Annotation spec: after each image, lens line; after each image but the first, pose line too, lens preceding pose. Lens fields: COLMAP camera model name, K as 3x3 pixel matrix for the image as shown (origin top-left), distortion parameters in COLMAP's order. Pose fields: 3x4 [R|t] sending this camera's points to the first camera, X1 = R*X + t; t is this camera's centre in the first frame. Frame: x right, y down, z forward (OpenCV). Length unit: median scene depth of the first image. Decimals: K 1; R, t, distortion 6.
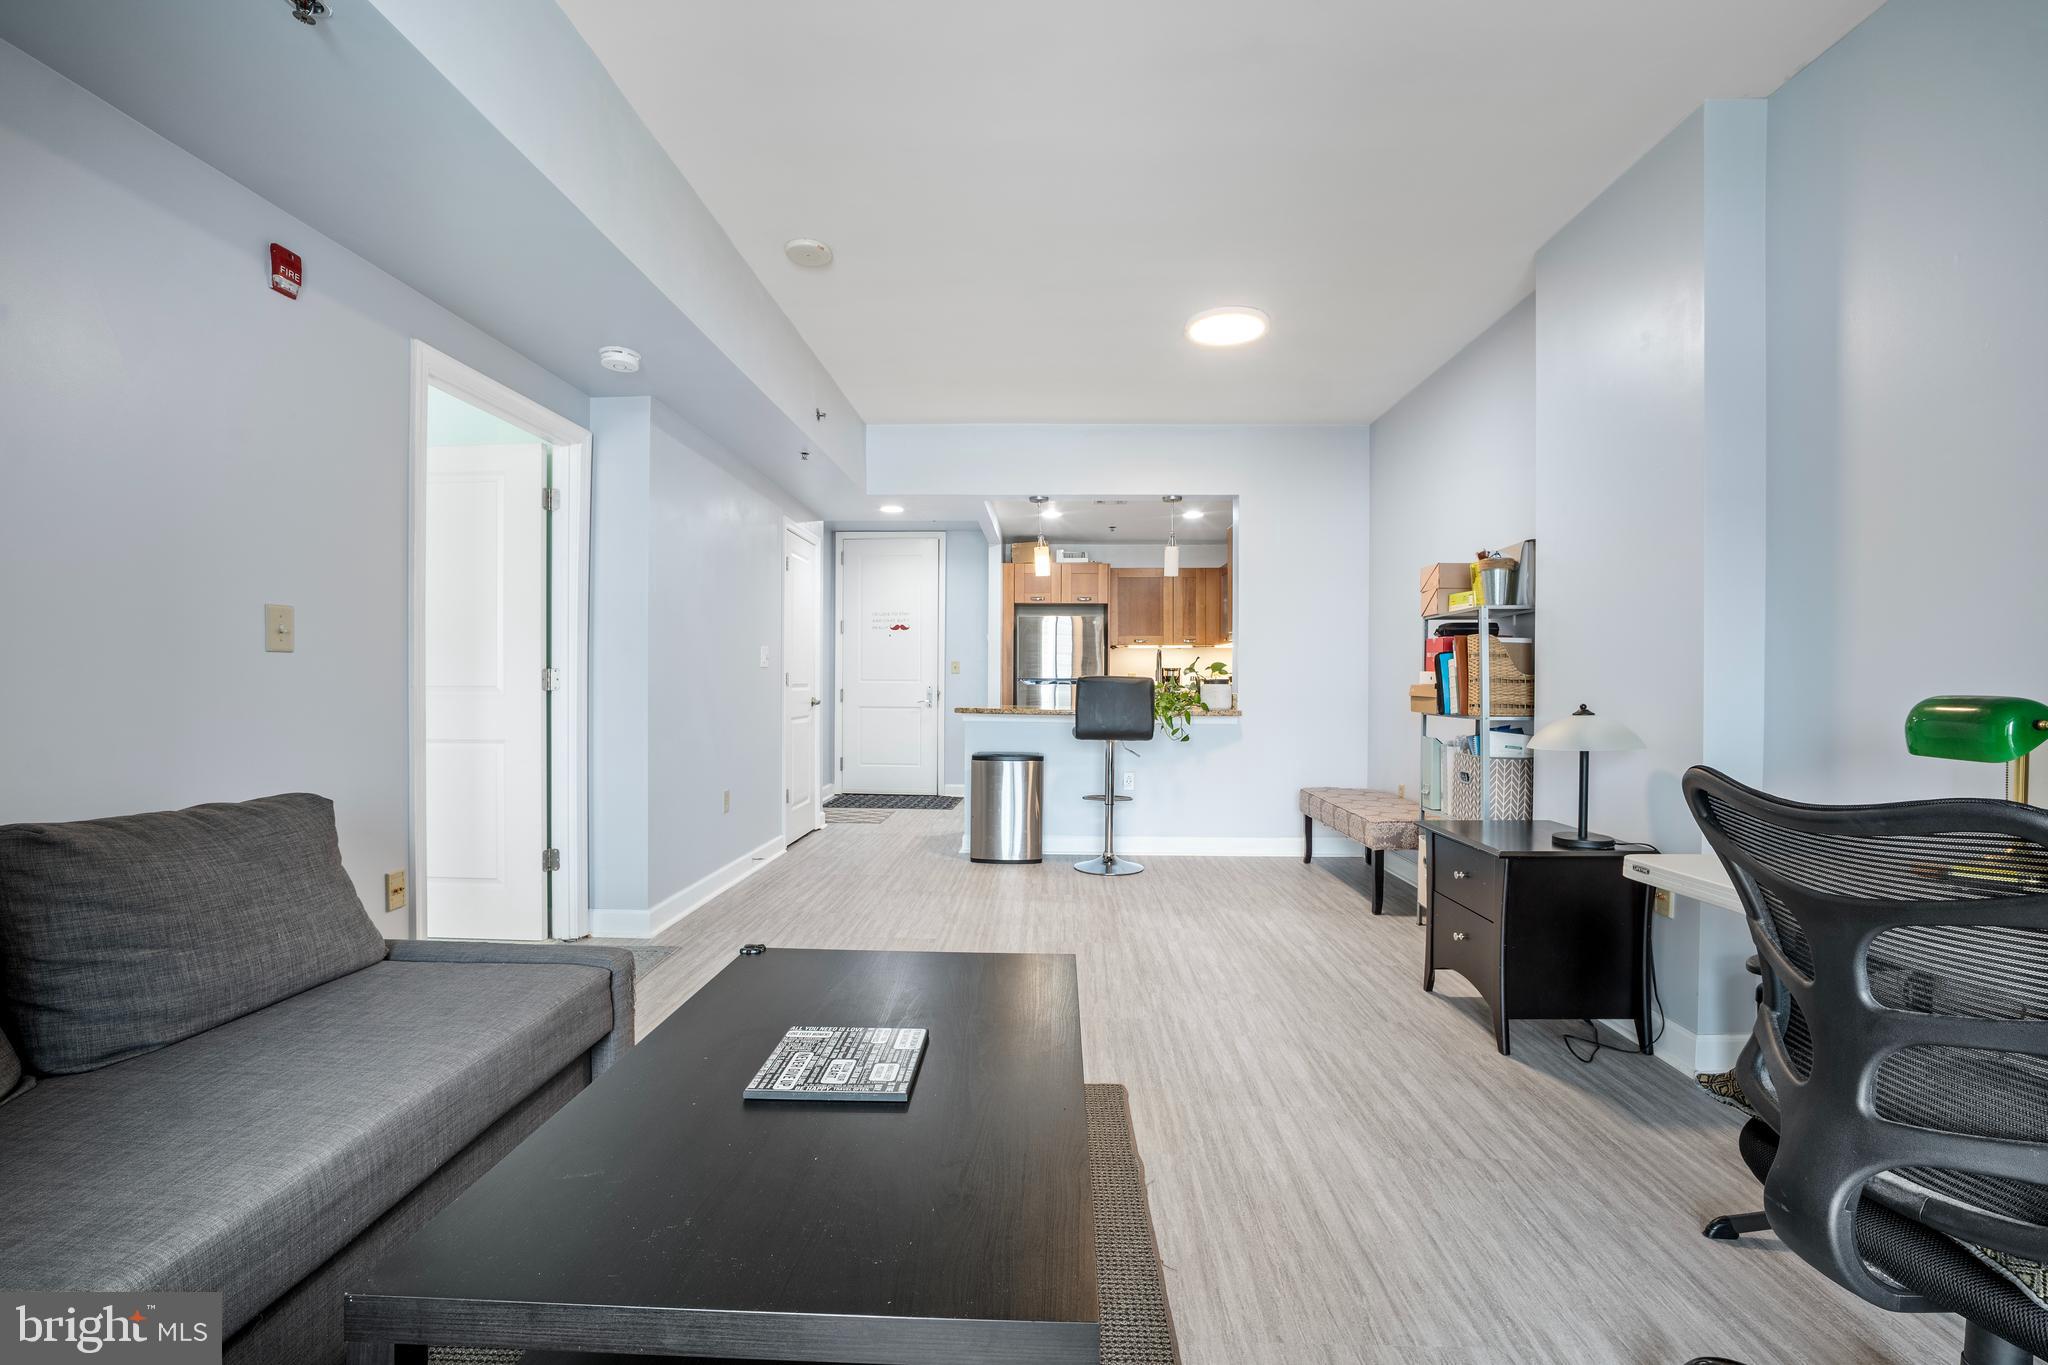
lens RADIAL K [[886.1, 0, 1023.7], [0, 886.1, 686.5], [0, 0, 1]] dist [-0.002681, -0.000106]
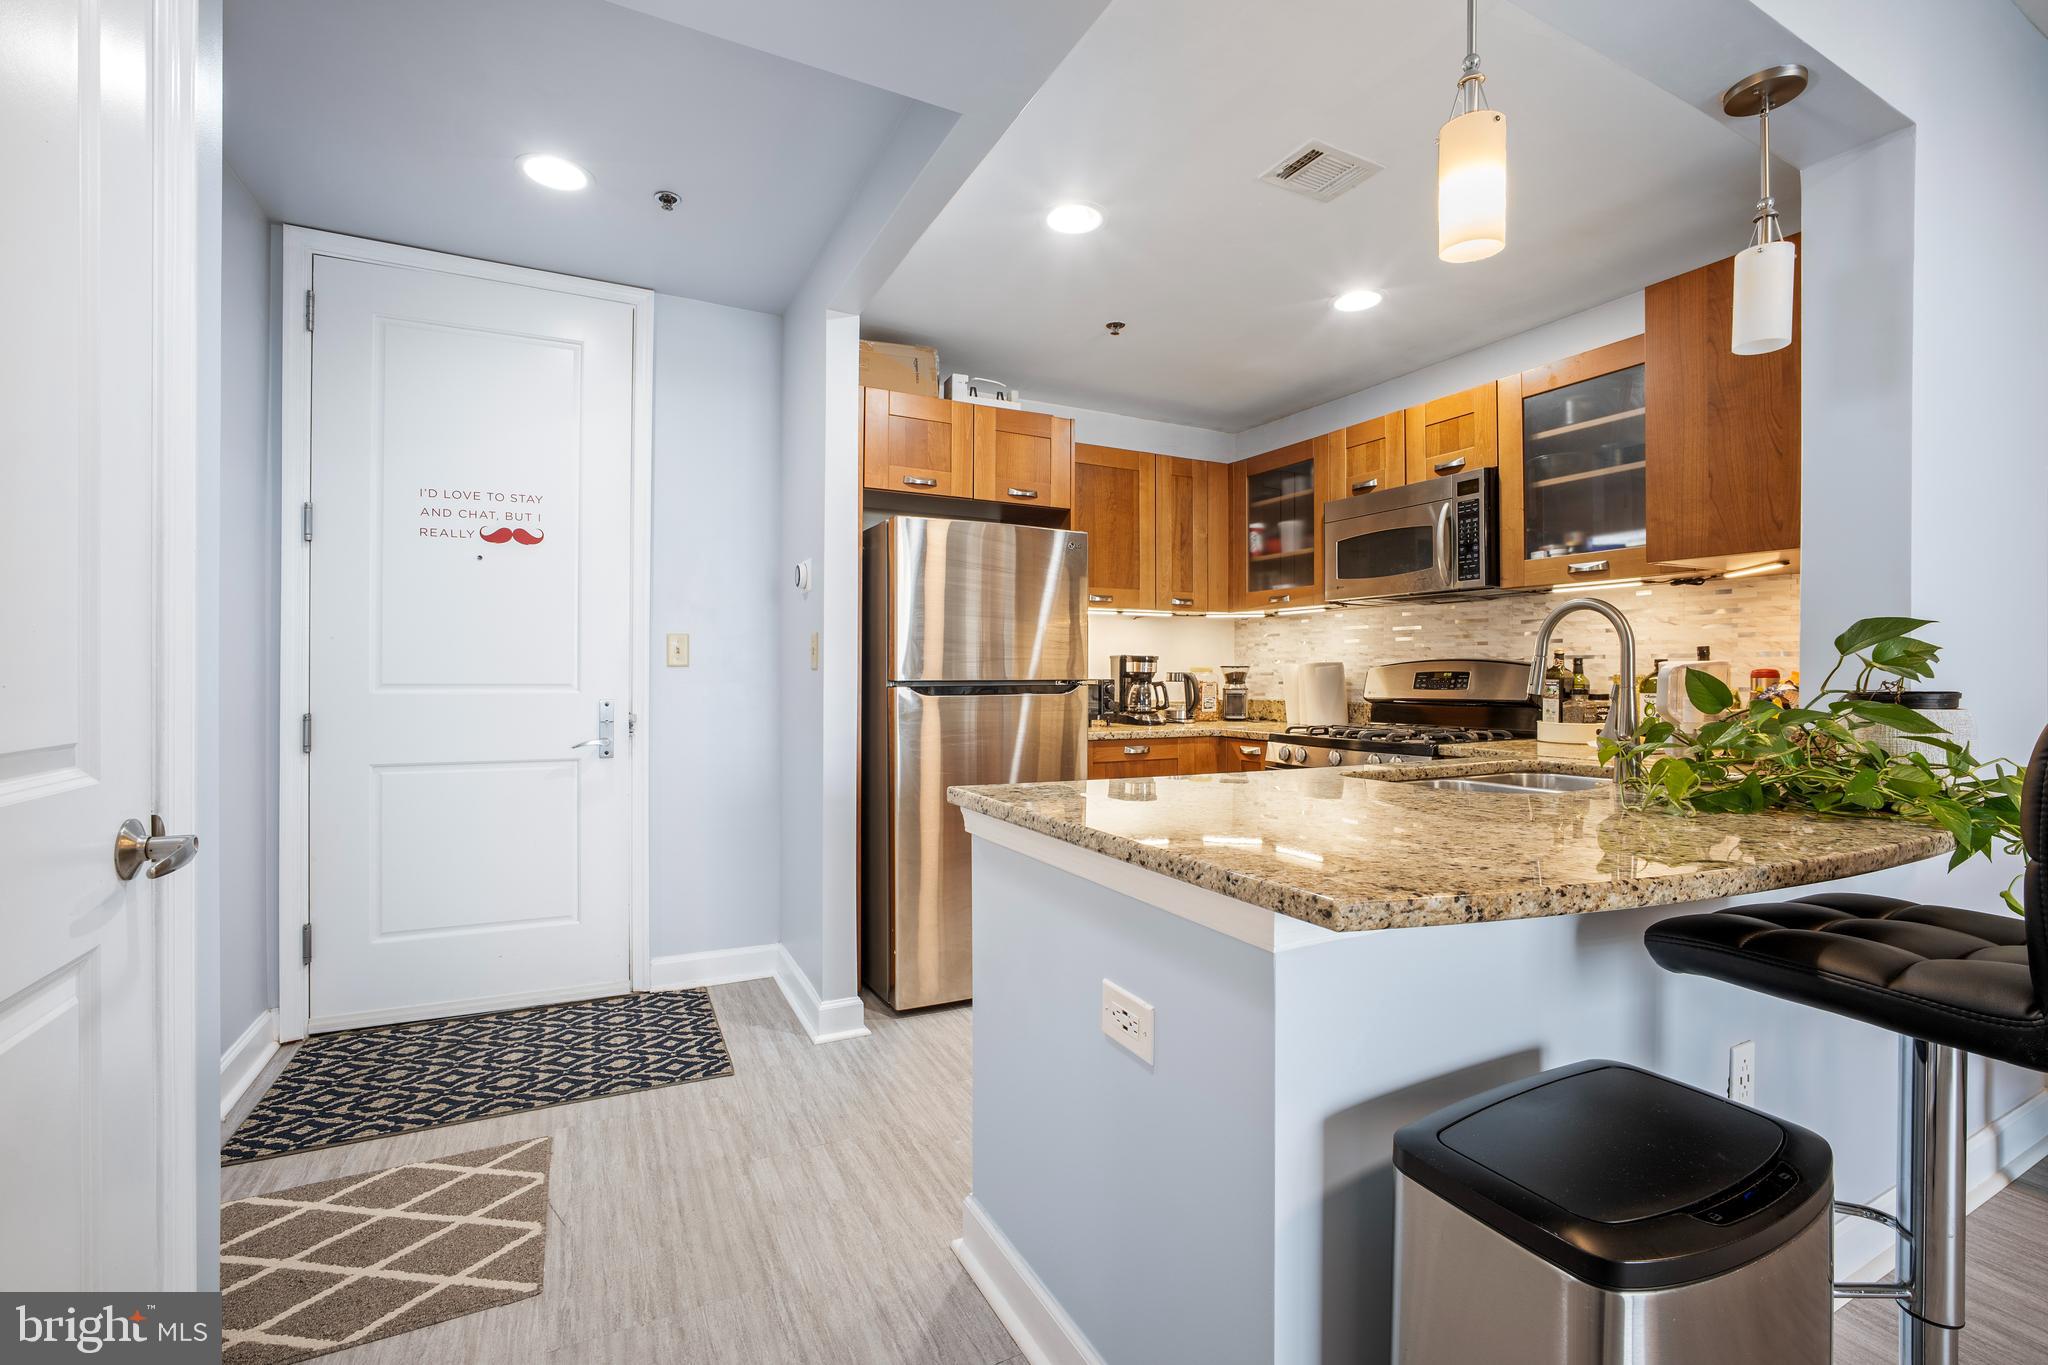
lens RADIAL K [[886.1, 0, 1021.7], [0, 886.1, 670.9], [0, 0, 1]] dist [-0.002681, -0.000106]
pose [[0.875841, -0.001222, 0.482598, -0.134785], [0.004655, 0.999972, -0.005916, -0.009865], [-0.482577, 0.007428, 0.875822, 0.602631]]
